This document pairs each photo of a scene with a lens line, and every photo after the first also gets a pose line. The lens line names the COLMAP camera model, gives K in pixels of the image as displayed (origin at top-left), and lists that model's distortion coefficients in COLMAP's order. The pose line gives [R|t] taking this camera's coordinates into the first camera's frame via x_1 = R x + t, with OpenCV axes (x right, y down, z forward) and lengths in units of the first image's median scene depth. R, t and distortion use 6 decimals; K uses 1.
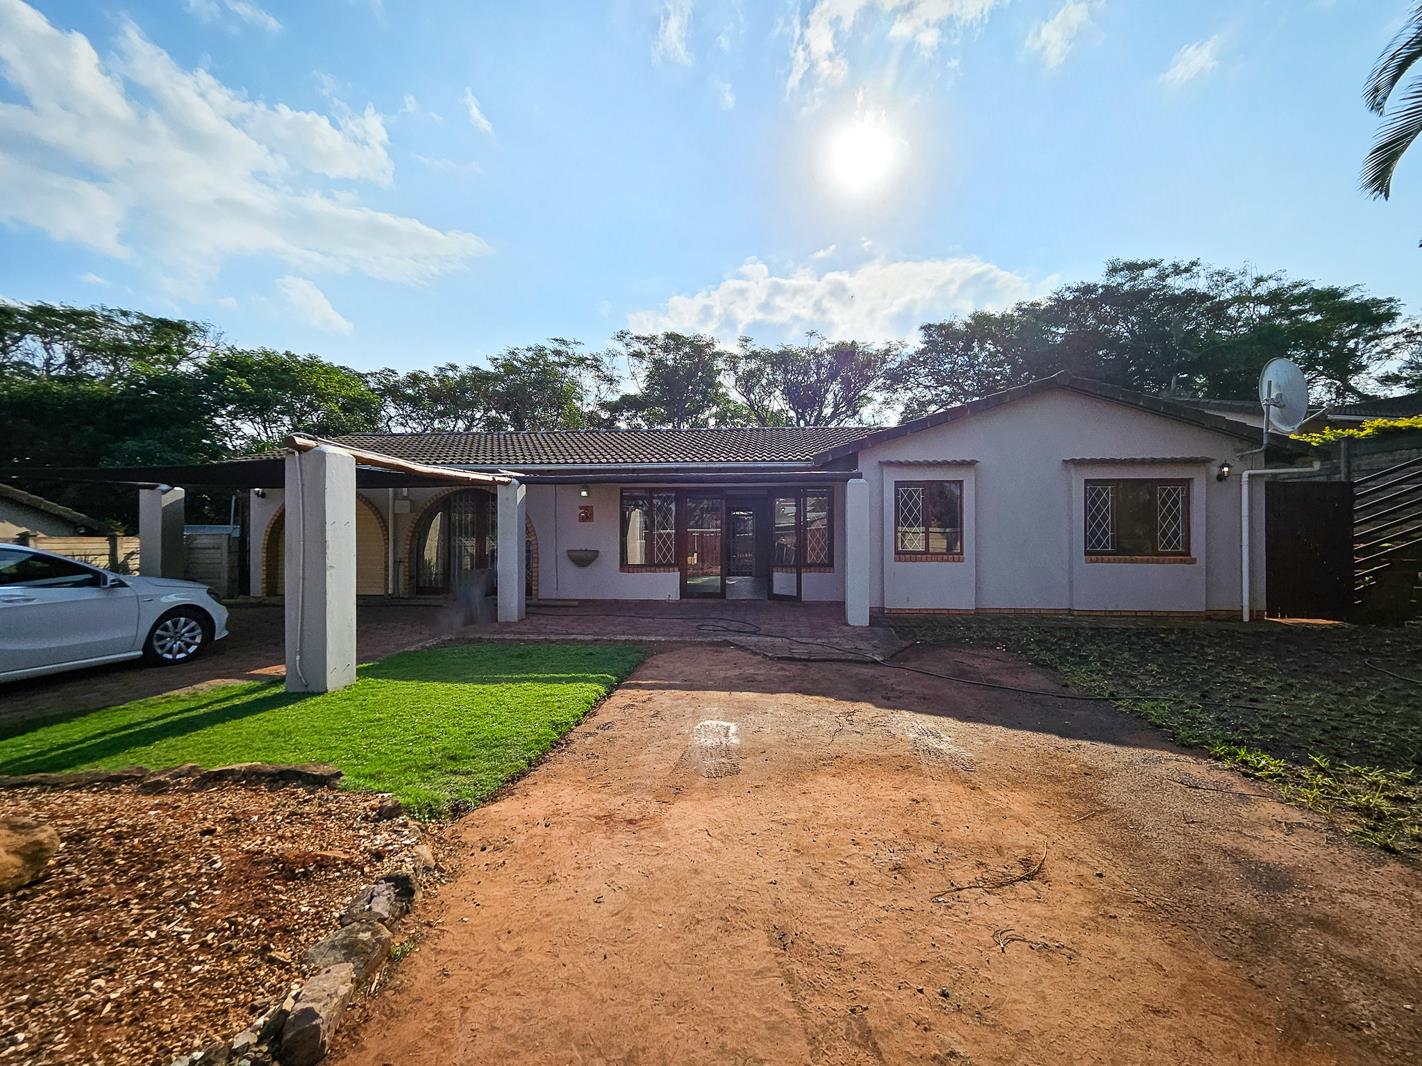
lens RADIAL K [[581.0, 0, 711.0], [0, 581.0, 533.0], [0, 0, 1]] dist [0.000073, -0.000010]
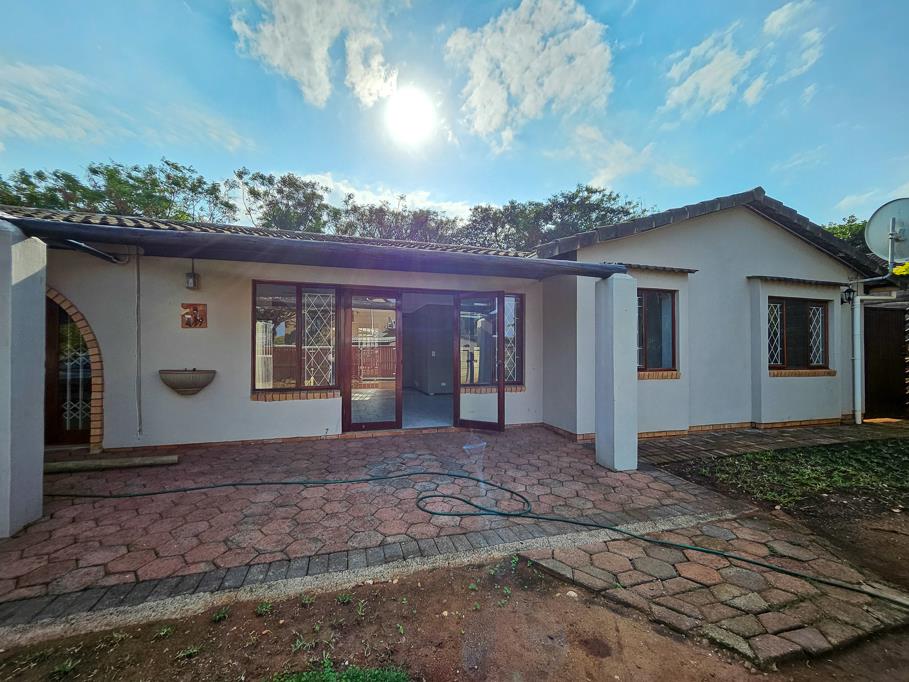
lens RADIAL K [[371.4, 0, 454.5], [0, 371.4, 341.0], [0, 0, 1]] dist [0.000073, -0.000010]
pose [[0.925223, 0.012443, 0.379219, -0.103319], [-0.005215, 0.999785, -0.020080, 0.003436], [-0.379387, 0.016601, 0.925089, 0.505772]]
